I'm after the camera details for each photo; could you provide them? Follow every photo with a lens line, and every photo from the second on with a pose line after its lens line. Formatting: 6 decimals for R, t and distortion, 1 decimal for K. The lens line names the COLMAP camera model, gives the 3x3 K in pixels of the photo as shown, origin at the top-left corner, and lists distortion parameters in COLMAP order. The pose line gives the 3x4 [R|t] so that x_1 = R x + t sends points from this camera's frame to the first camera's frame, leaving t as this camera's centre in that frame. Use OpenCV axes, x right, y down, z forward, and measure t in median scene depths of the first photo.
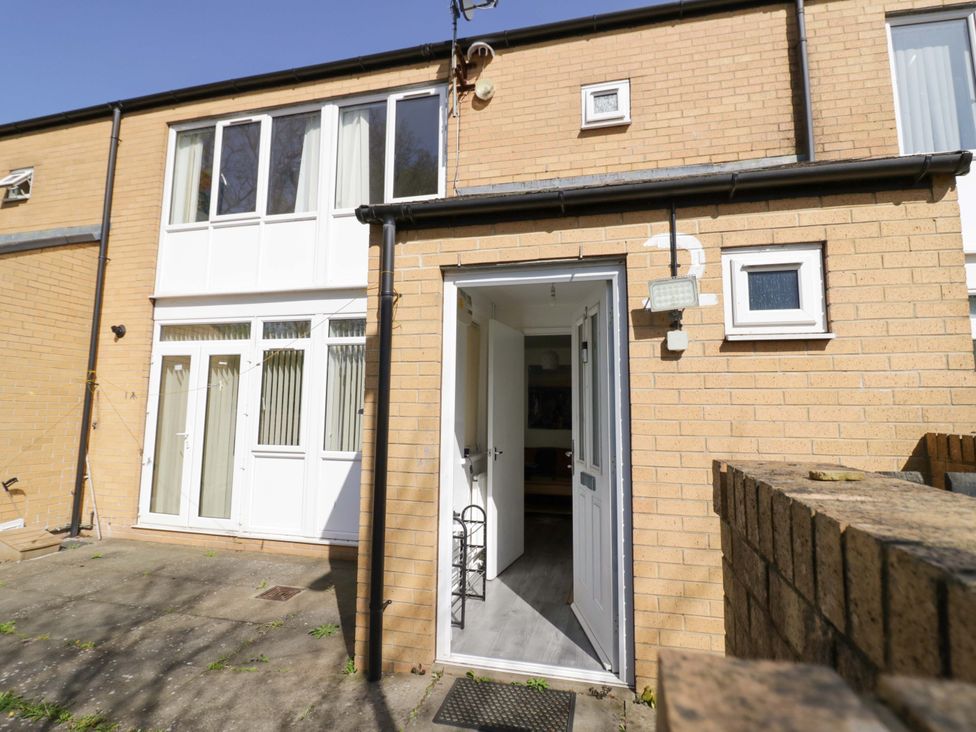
lens RADIAL K [[511.8, 0, 487.1], [0, 511.8, 356.3], [0, 0, 1]] dist [-0.001413, -0.010833]
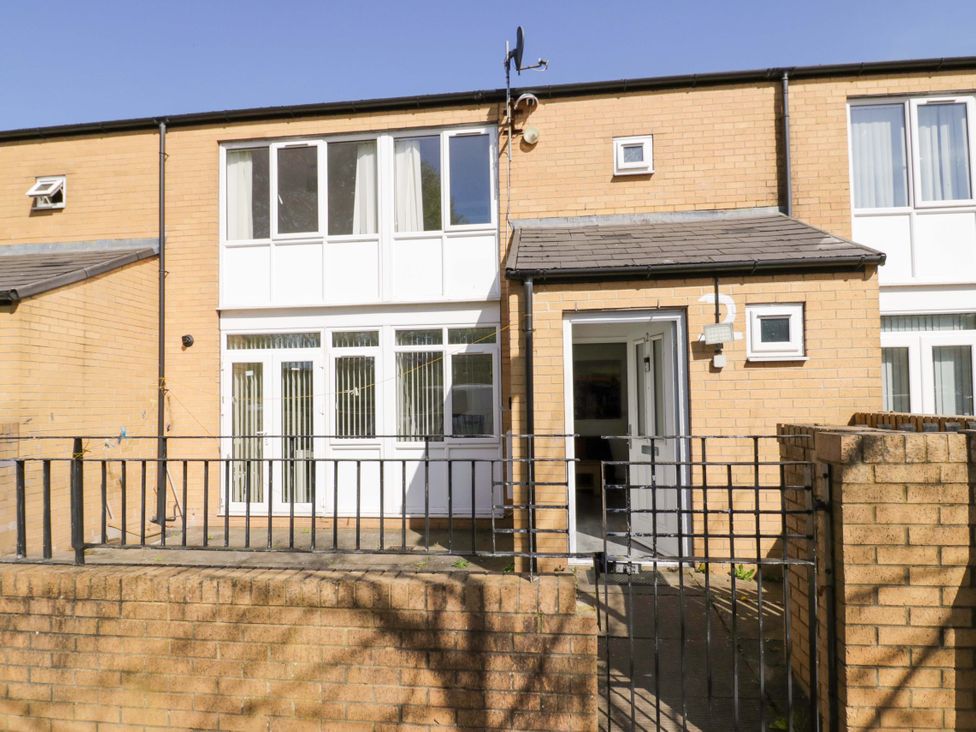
lens RADIAL K [[582.3, 0, 487.9], [0, 582.3, 389.0], [0, 0, 1]] dist [-0.004667, -0.002344]
pose [[0.991680, -0.021389, 0.126940, -0.287738], [0.010910, 0.996517, 0.082673, -0.049245], [-0.128266, -0.080600, 0.988459, -0.361791]]
